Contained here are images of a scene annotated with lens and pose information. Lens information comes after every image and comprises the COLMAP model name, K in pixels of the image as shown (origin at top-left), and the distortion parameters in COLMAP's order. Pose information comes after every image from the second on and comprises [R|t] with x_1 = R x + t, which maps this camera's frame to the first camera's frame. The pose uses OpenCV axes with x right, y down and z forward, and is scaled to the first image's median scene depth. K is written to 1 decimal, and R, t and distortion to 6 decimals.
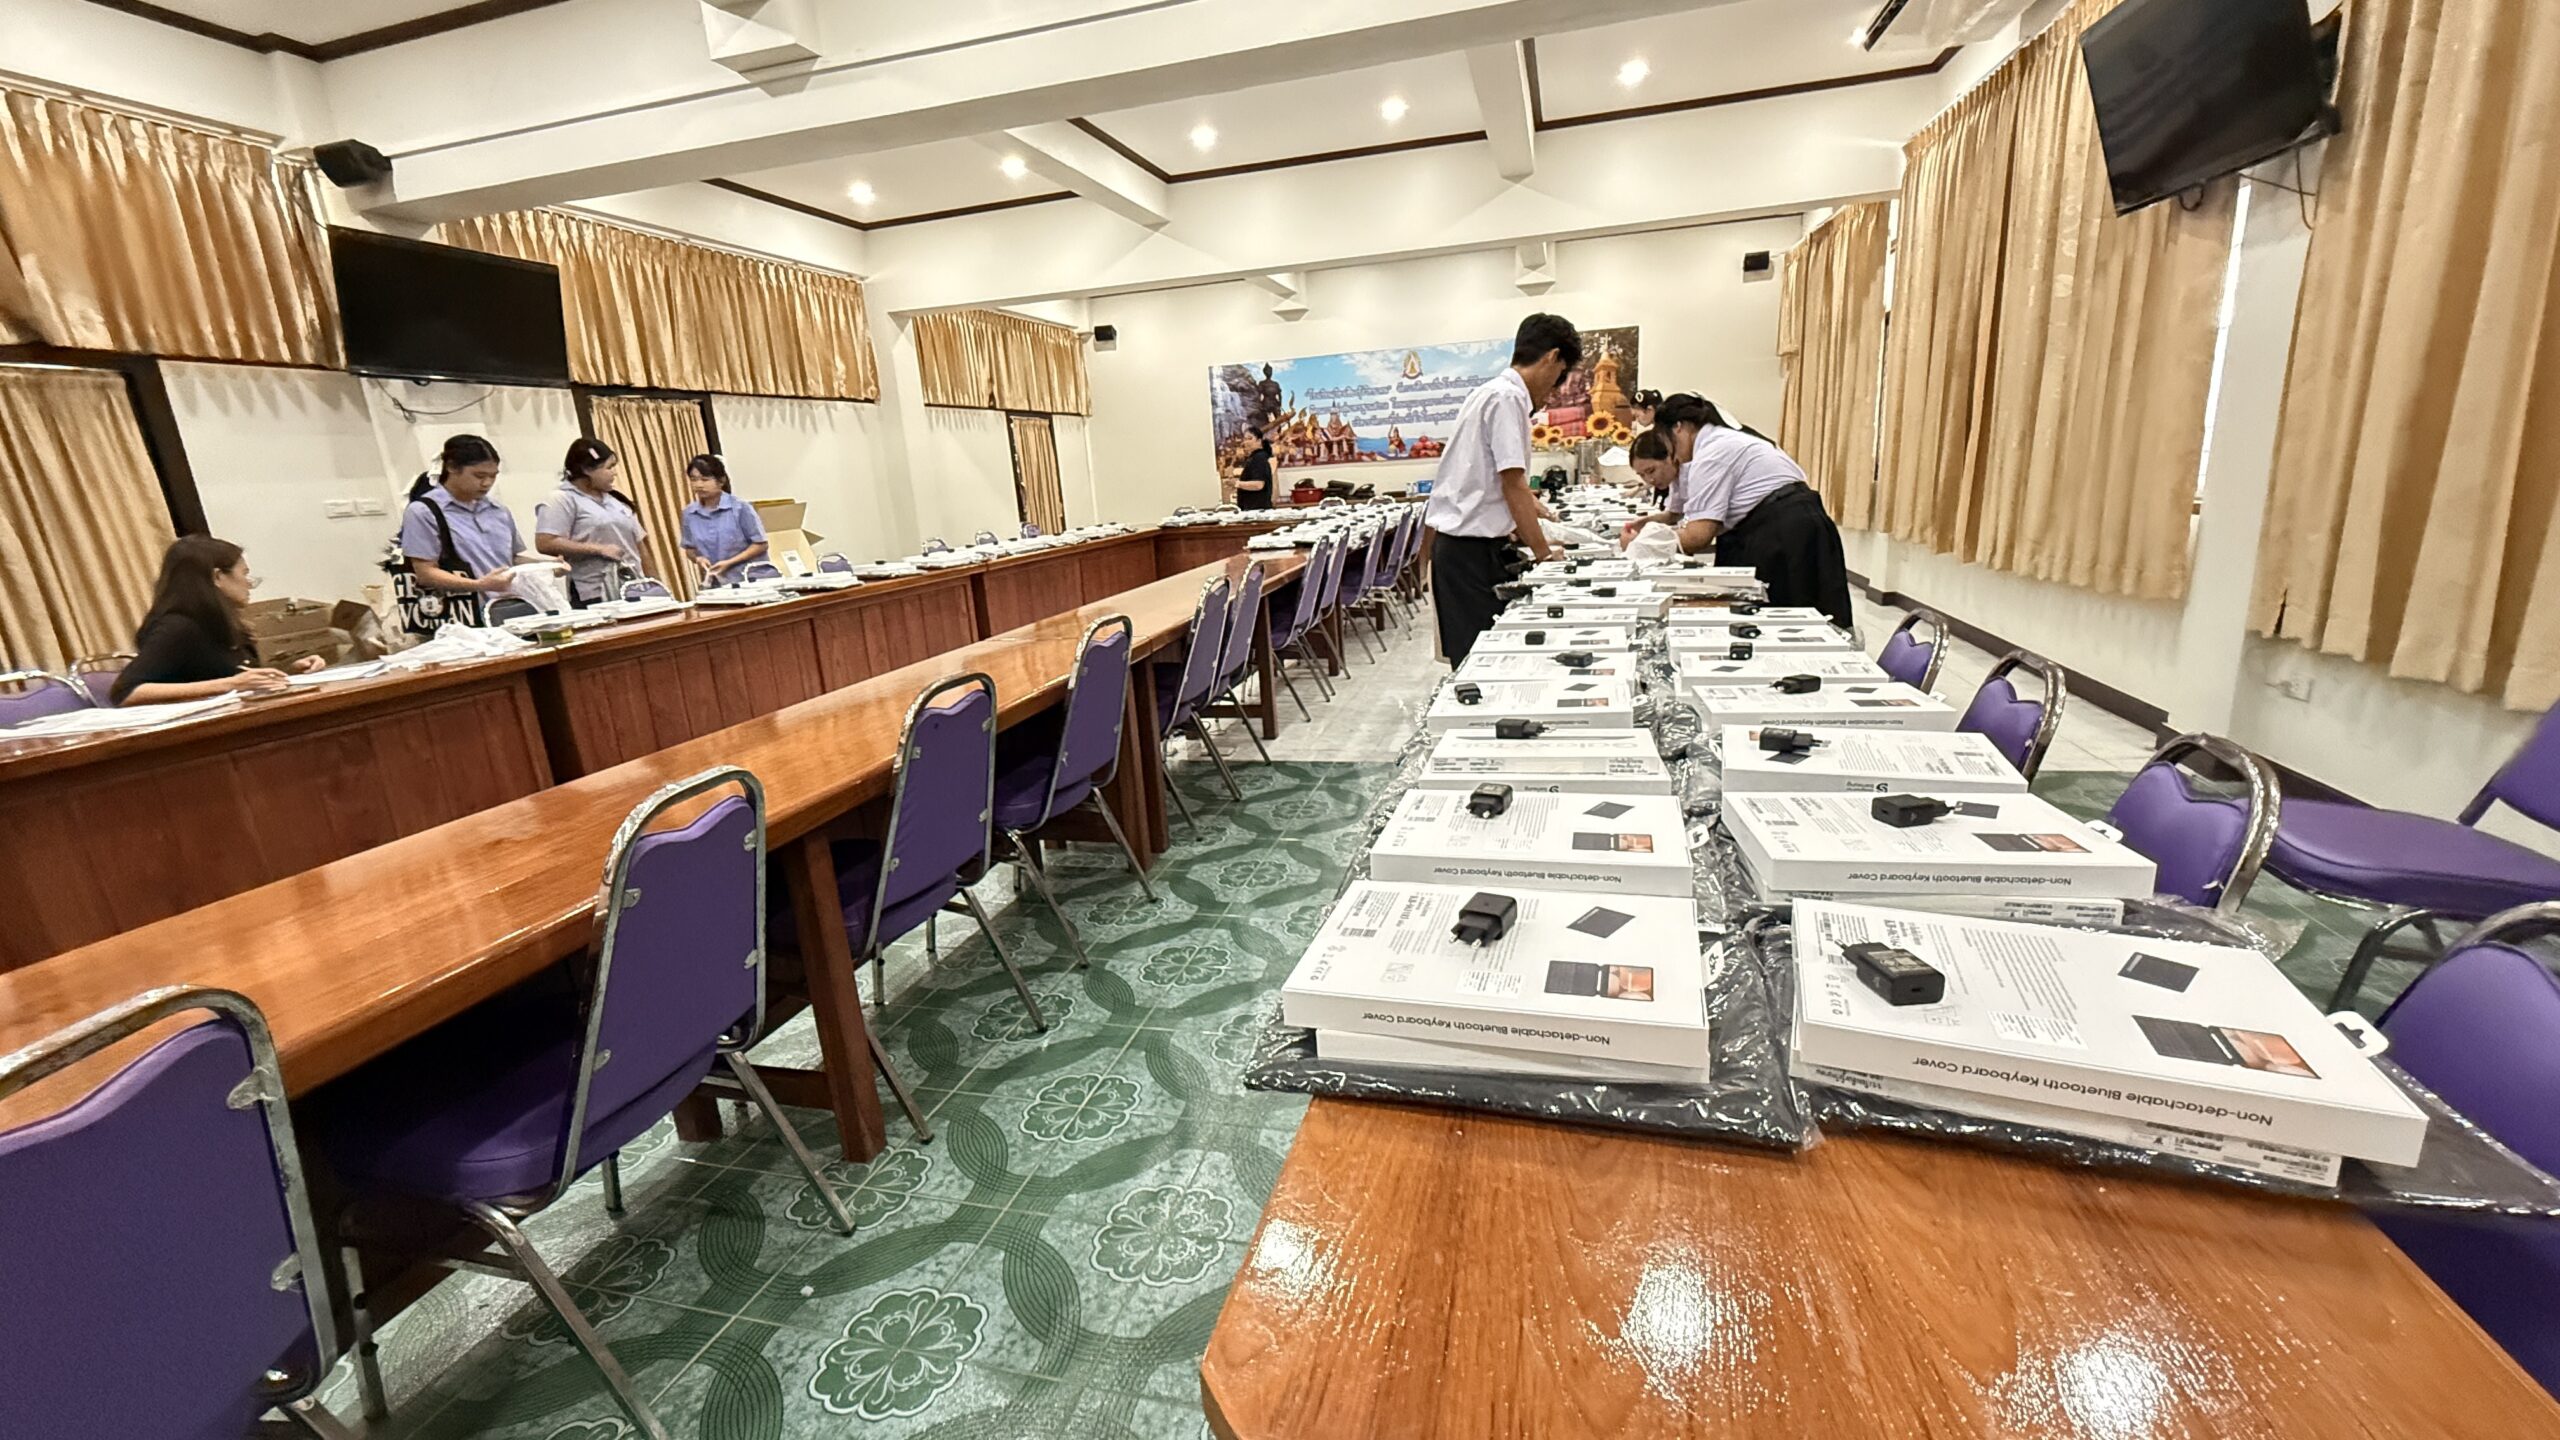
lens RADIAL K [[1020.6, 0, 1280.0], [0, 1020.6, 720.0], [0, 0, 1]] dist [0.001078, -0.000160]
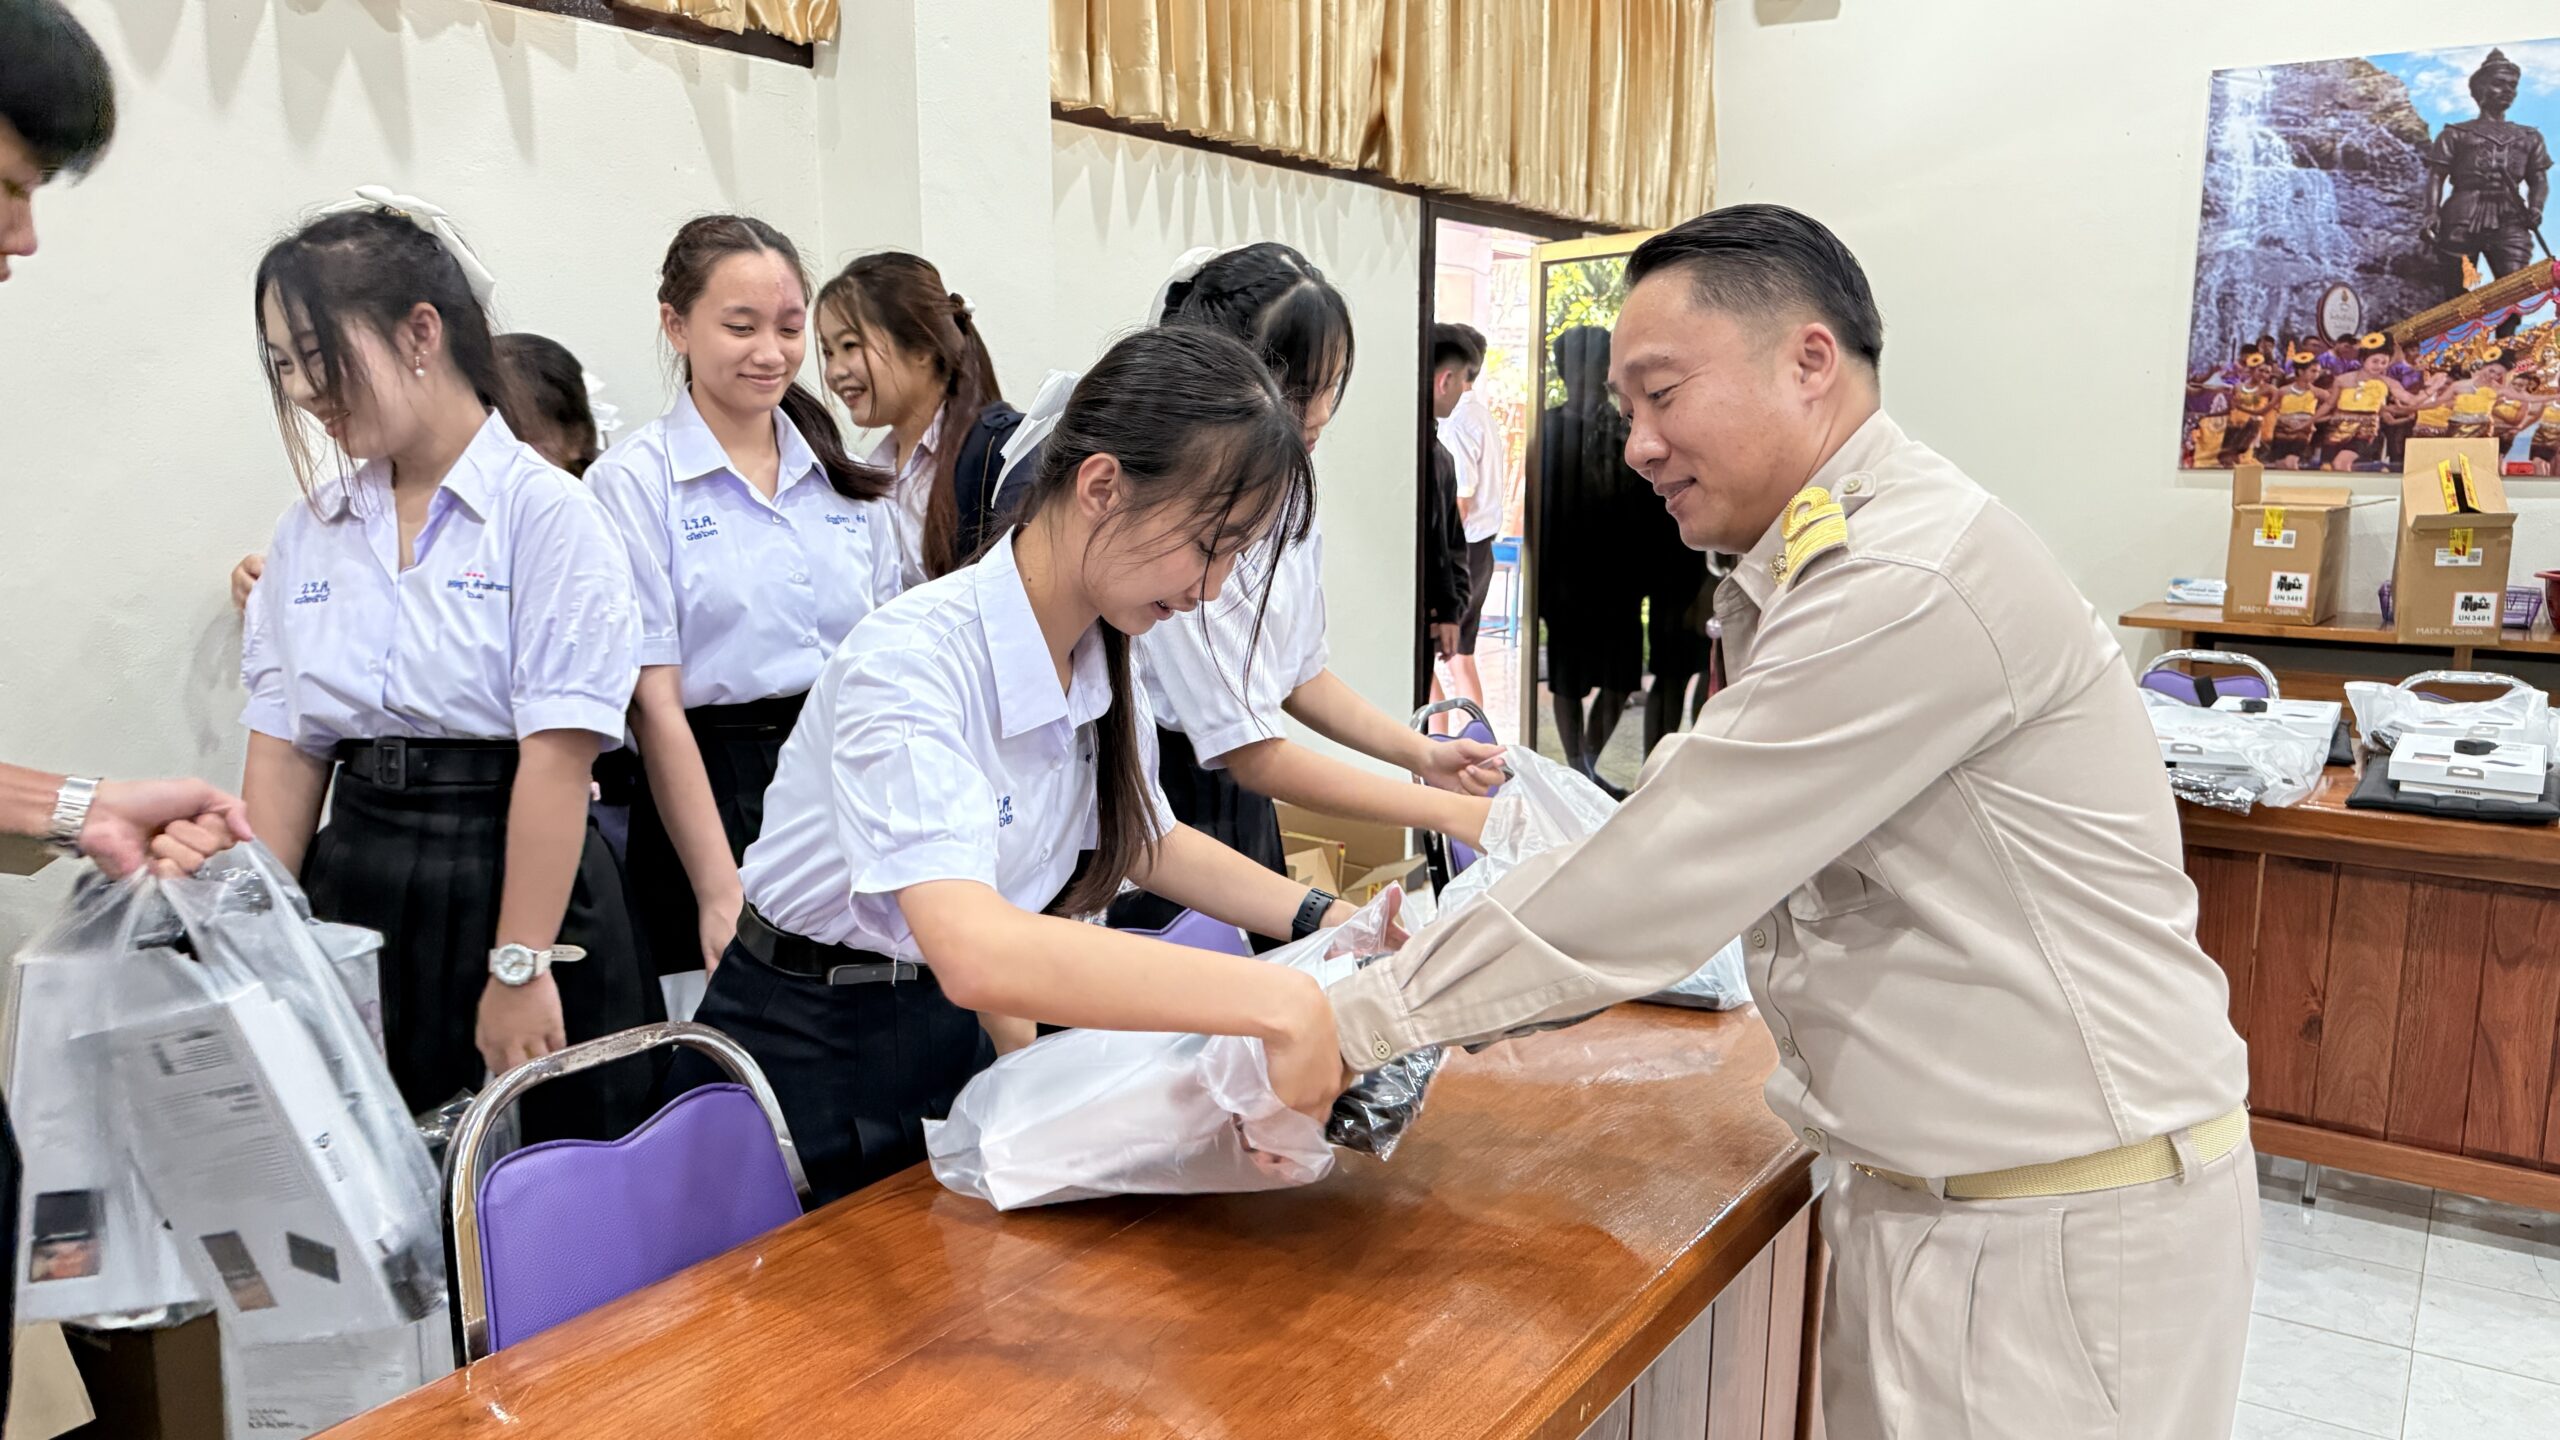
lens RADIAL K [[1873.3, 0, 1263.1], [0, 1873.3, 732.0], [0, 0, 1]] dist [-0.002062, -0.001124]
pose [[0.949557, 0.114020, -0.292131, -0.250572], [-0.135456, 0.989302, -0.054163, -0.223873], [0.282830, 0.091001, 0.954843, 0.899069]]
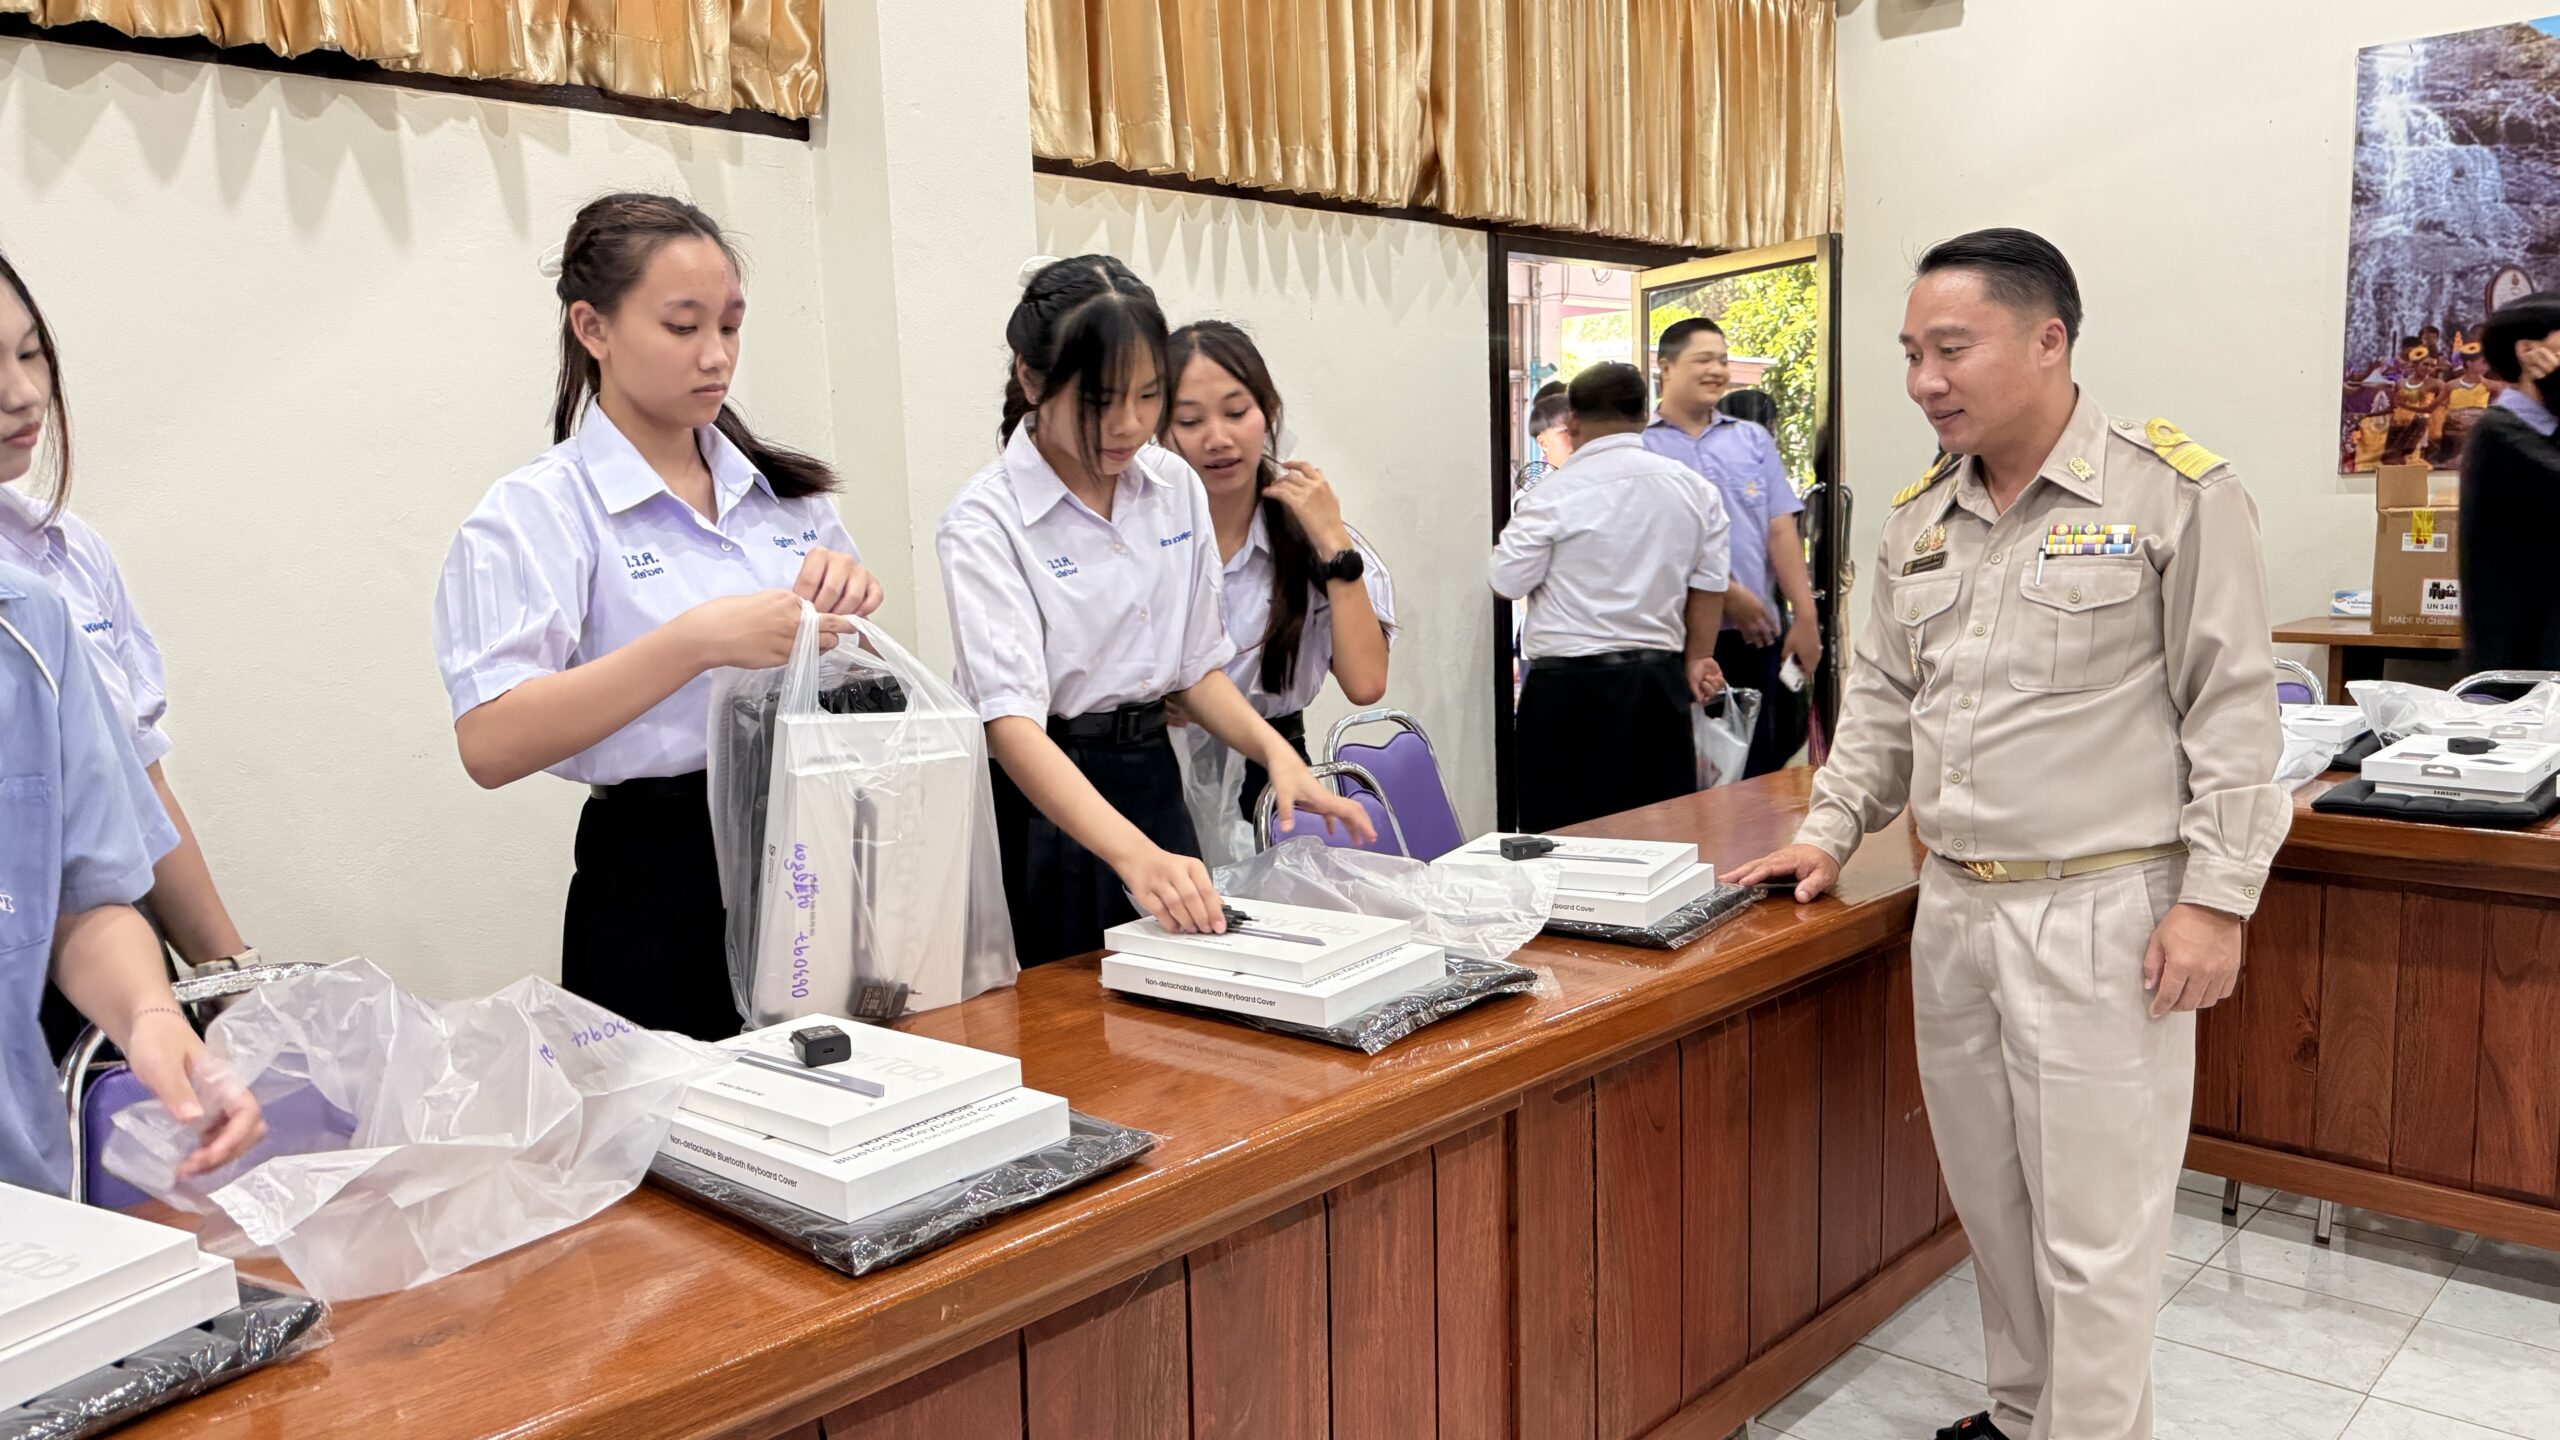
lens RADIAL K [[1869.6, 0, 1264.9], [0, 1869.6, 730.1], [0, 0, 1]] dist [0.006868, -0.011483]
pose [[0.883177, 0.093644, -0.459596, -0.142850], [-0.137598, 0.988482, -0.063008, -0.224567], [0.448402, 0.118886, 0.885890, 0.925272]]
